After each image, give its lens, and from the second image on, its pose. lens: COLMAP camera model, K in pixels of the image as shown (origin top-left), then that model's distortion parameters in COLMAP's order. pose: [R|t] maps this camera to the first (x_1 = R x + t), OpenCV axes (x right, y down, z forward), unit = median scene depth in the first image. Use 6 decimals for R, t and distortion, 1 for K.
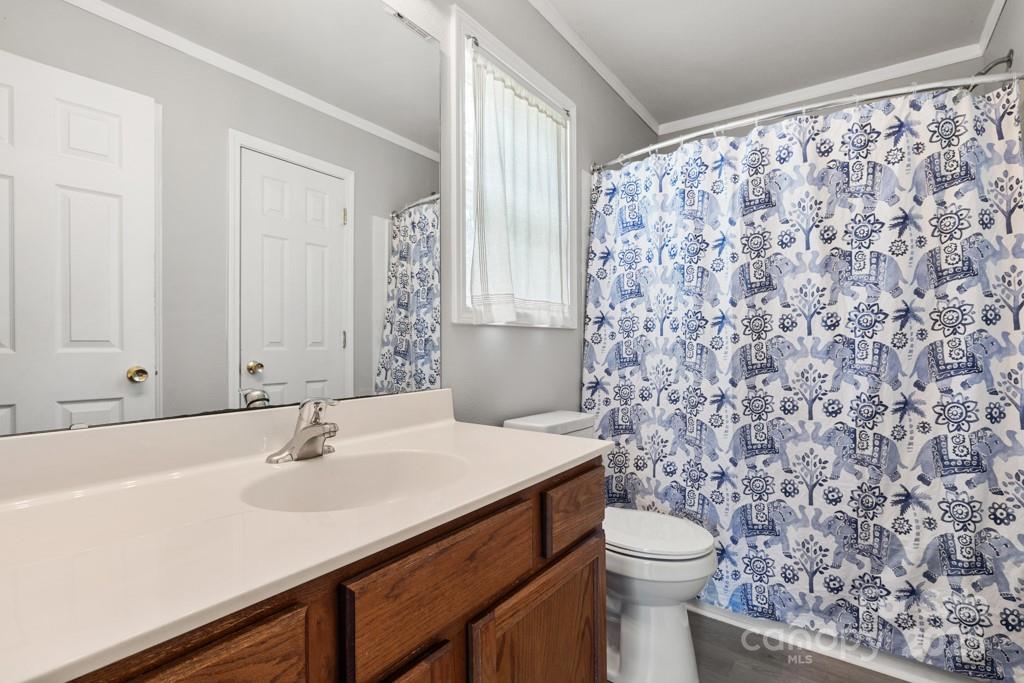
lens RADIAL K [[483.9, 0, 510.5], [0, 483.9, 348.0], [0, 0, 1]] dist [-0.008041, 0.000950]
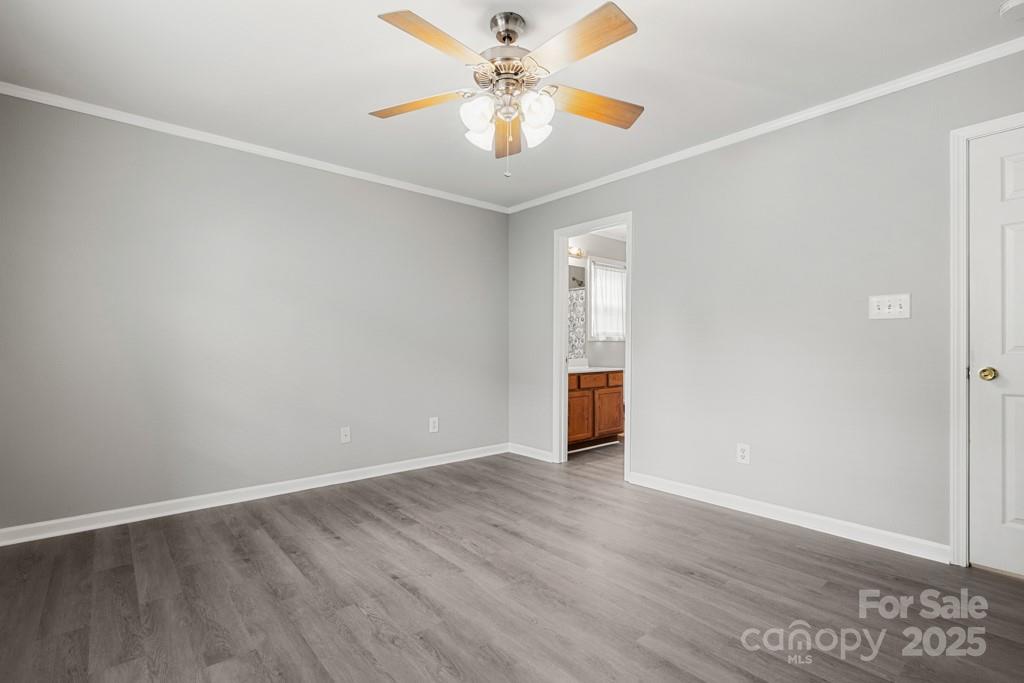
lens RADIAL K [[483.9, 0, 510.5], [0, 483.9, 348.0], [0, 0, 1]] dist [-0.008041, 0.000950]
pose [[0.970060, -0.004639, -0.242820, 0.200648], [0.002613, 0.999959, -0.008667, 0.034973], [0.242850, 0.007773, 0.970033, -2.715144]]
